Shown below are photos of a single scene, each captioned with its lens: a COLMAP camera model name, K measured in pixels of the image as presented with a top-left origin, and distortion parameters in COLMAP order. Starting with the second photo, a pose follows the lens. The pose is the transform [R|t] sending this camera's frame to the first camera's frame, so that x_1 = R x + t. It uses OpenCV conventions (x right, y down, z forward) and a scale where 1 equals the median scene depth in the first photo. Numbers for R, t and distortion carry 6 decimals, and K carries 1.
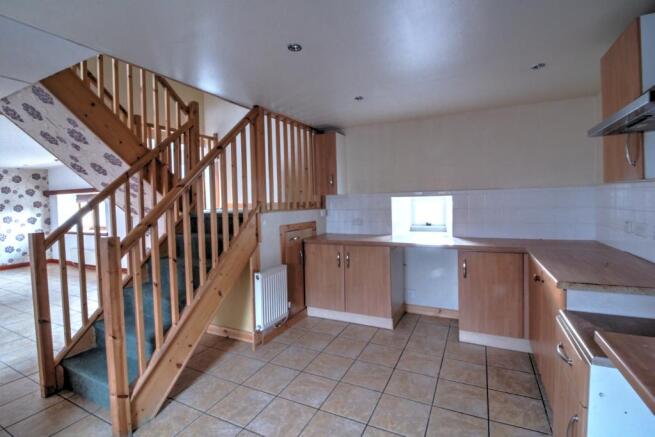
lens RADIAL K [[306.8, 0, 333.2], [0, 306.8, 215.9], [0, 0, 1]] dist [0.003005, -0.000240]
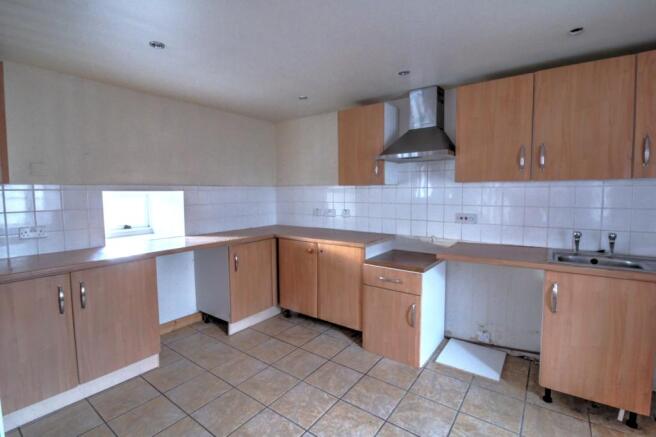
lens RADIAL K [[307.2, 0, 333.1], [0, 307.2, 214.9], [0, 0, 1]] dist [0.003005, -0.000240]
pose [[0.178029, -0.051265, 0.982689, -0.523291], [0.051695, 0.997750, 0.042685, -0.013036], [-0.982666, 0.043201, 0.180279, 0.488579]]
